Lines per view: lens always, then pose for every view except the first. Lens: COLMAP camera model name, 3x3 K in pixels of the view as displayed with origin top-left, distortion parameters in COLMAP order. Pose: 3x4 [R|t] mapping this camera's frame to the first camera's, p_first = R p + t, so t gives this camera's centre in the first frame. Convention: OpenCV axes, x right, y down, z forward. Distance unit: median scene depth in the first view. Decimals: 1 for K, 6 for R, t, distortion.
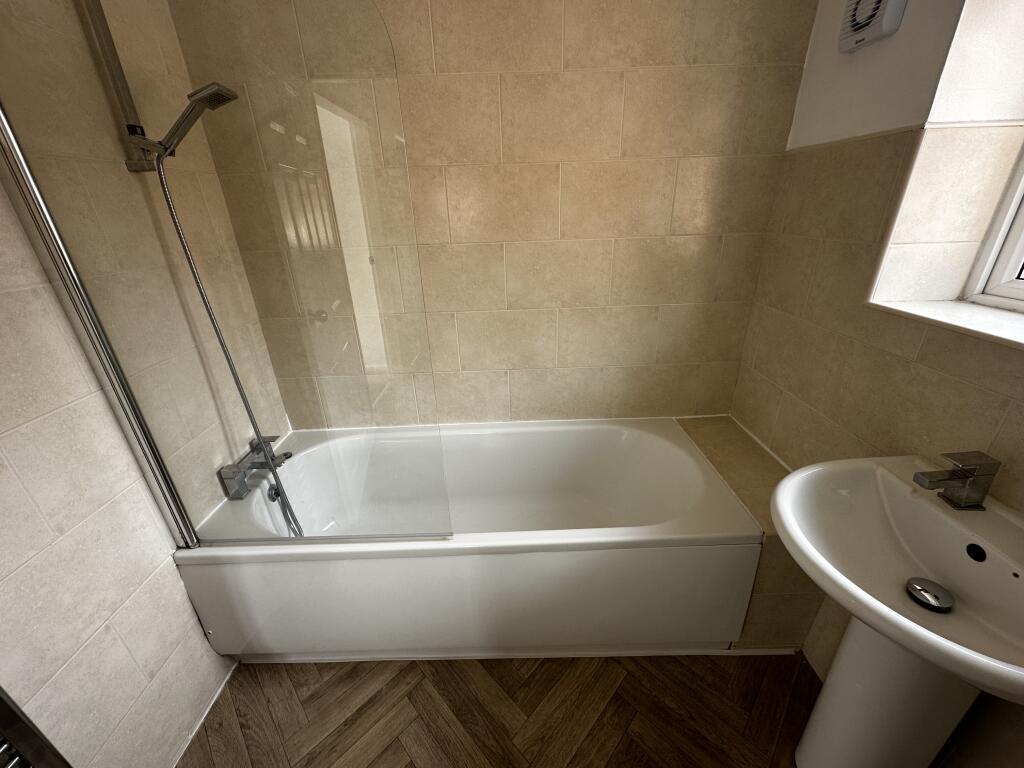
lens RADIAL K [[408.6, 0, 509.5], [0, 408.6, 384.3], [0, 0, 1]] dist [-0.002068, 0.000072]
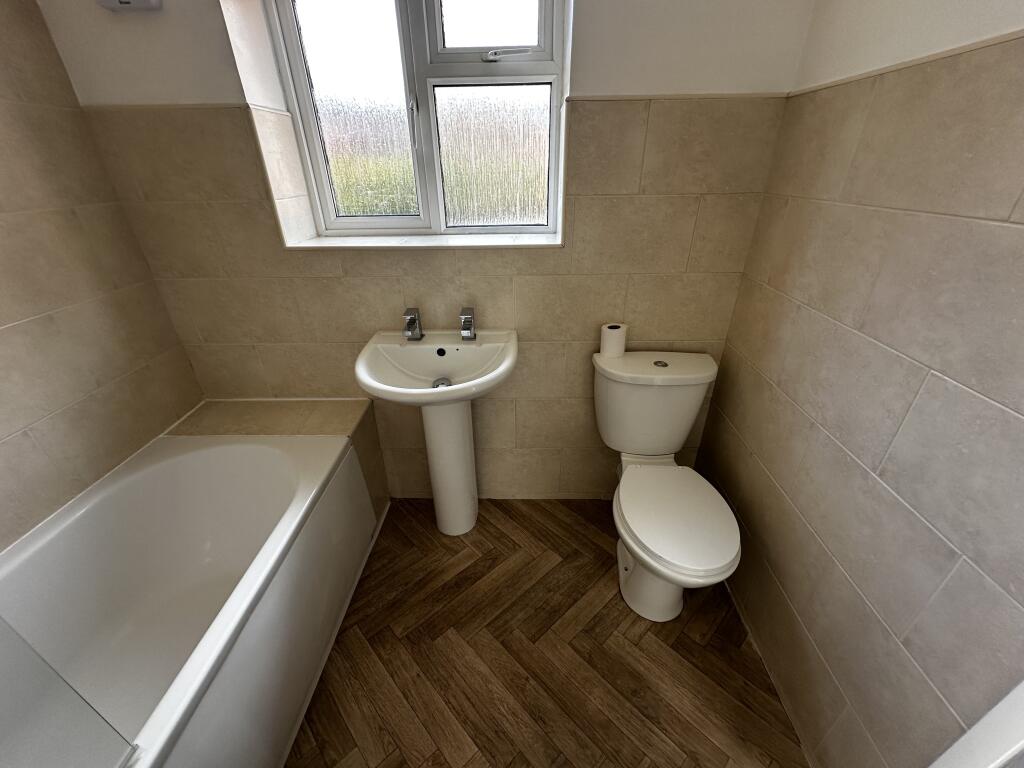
lens RADIAL K [[408.6, 0, 510.5], [0, 408.6, 384.5], [0, 0, 1]] dist [-0.002068, 0.000072]
pose [[0.031517, -0.445046, 0.894953, -0.382924], [0.412563, 0.821353, 0.393917, -0.051691], [-0.910384, 0.356809, 0.209496, 0.211170]]
